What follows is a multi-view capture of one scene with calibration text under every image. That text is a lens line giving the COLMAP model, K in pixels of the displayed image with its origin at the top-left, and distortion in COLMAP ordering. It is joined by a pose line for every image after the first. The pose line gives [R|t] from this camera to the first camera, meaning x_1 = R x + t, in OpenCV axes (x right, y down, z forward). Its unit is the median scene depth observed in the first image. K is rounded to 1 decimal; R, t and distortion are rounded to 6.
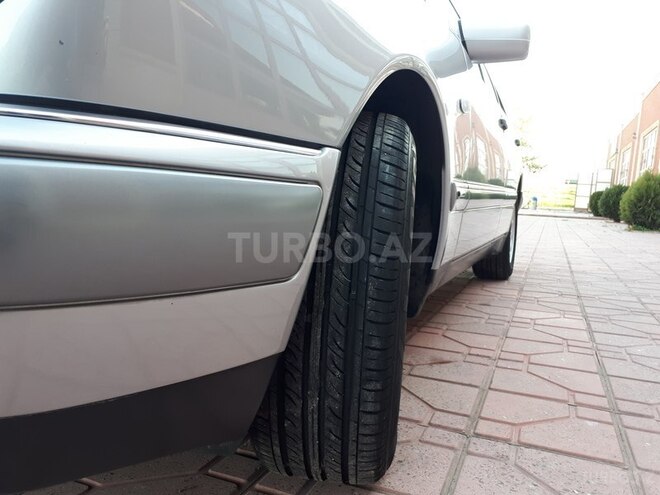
lens RADIAL K [[516.9, 0, 329.5], [0, 516.9, 246.1], [0, 0, 1]] dist [0.020996, -0.022902]
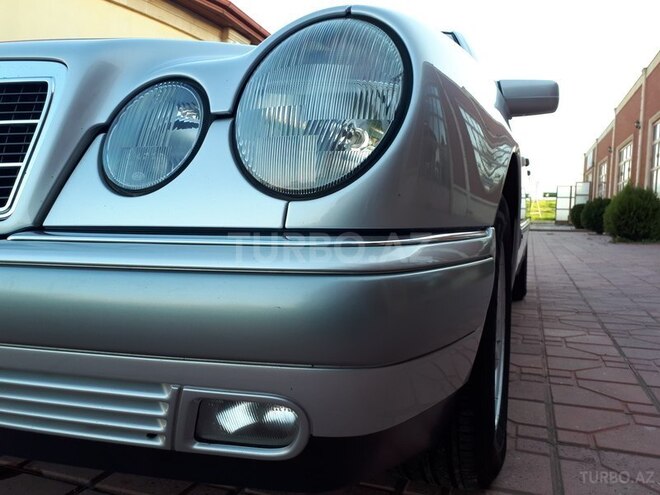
lens RADIAL K [[516.9, 0, 330.8], [0, 516.9, 250.7], [0, 0, 1]] dist [0.020996, -0.022902]
pose [[0.998629, -0.039533, 0.034305, -0.110970], [0.040569, 0.998725, -0.030053, -0.025892], [-0.033073, 0.031403, 0.998959, -0.077854]]
